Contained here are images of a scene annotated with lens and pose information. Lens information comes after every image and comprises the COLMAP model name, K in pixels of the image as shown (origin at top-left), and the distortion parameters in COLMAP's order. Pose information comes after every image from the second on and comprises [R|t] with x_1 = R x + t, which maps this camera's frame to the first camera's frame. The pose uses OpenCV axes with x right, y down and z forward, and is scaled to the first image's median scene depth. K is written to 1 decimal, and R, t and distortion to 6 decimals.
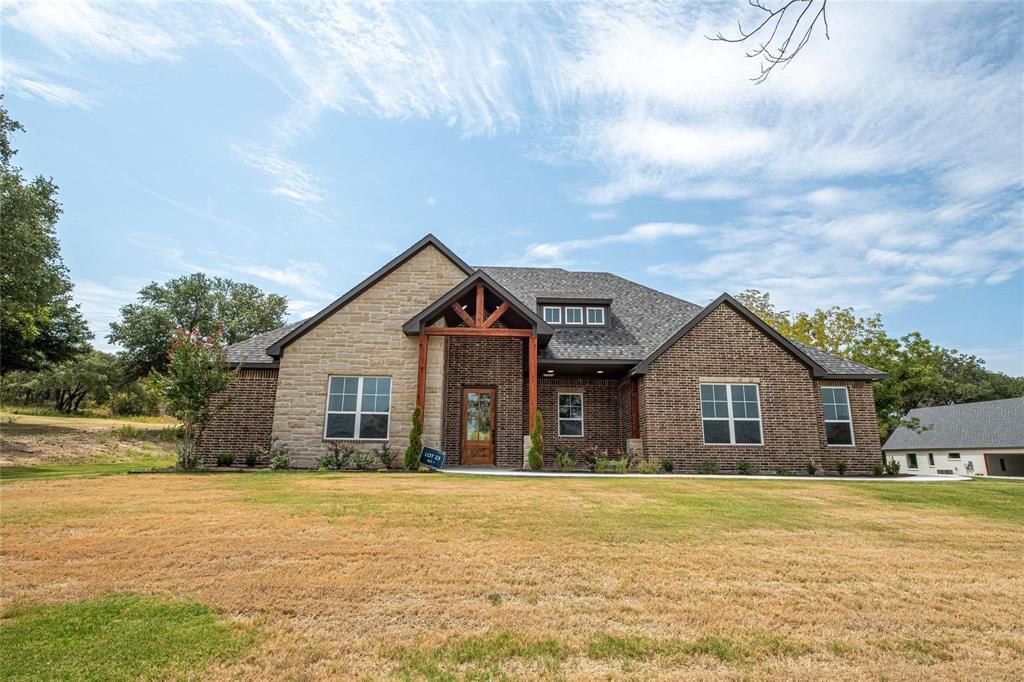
lens RADIAL K [[511.1, 0, 512.0], [0, 511.1, 341.0], [0, 0, 1]] dist [-0.001833, -0.000279]
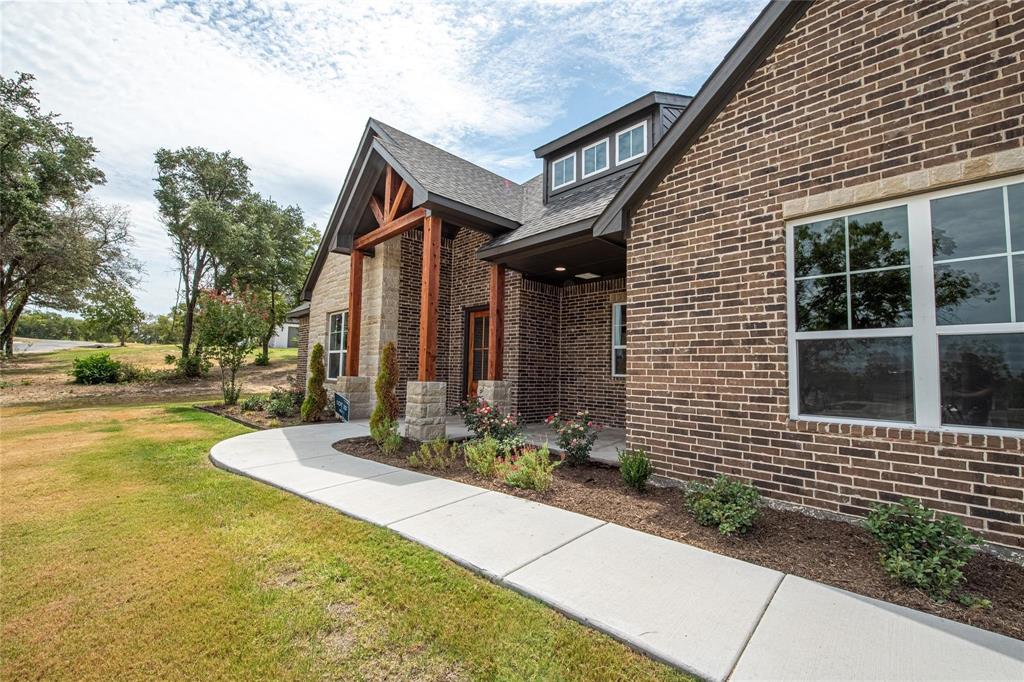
lens RADIAL K [[417.5, 0, 516.0], [0, 417.5, 344.1], [0, 0, 1]] dist [-0.010651, -0.000759]
pose [[0.672333, -0.042516, -0.739027, 0.376500], [0.147458, 0.986033, 0.077424, 0.095570], [0.725413, -0.161030, 0.669212, 0.600930]]
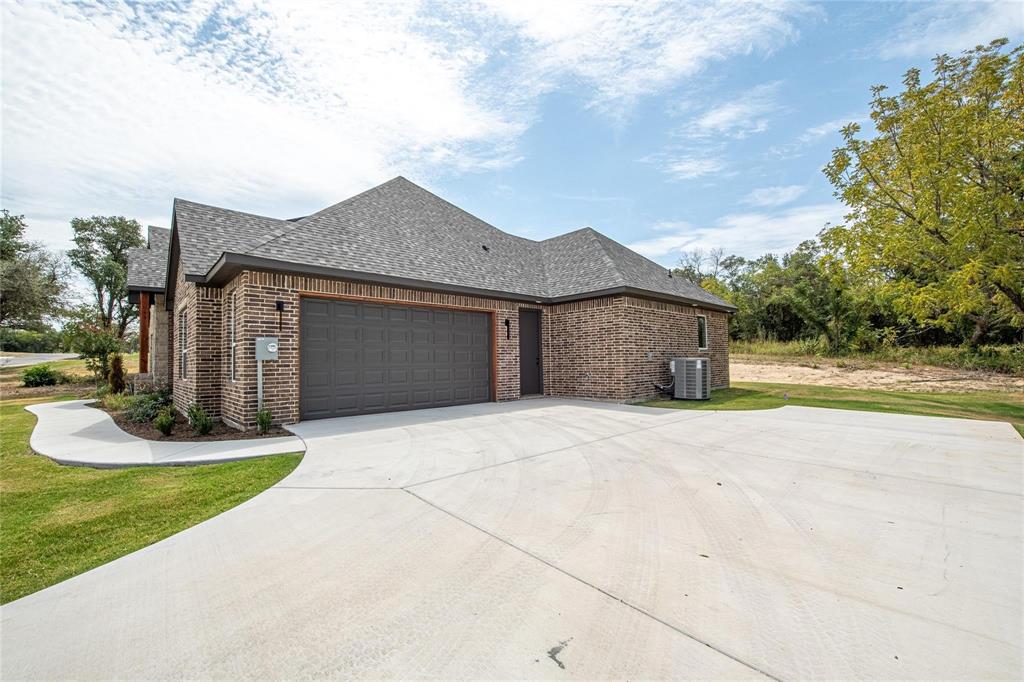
lens RADIAL K [[417.5, 0, 516.0], [0, 417.5, 344.1], [0, 0, 1]] dist [-0.010651, -0.000759]
pose [[0.663728, -0.057093, -0.745792, 1.107419], [0.190800, 0.977020, 0.095011, 0.153618], [0.723229, -0.205359, 0.659369, 0.799993]]
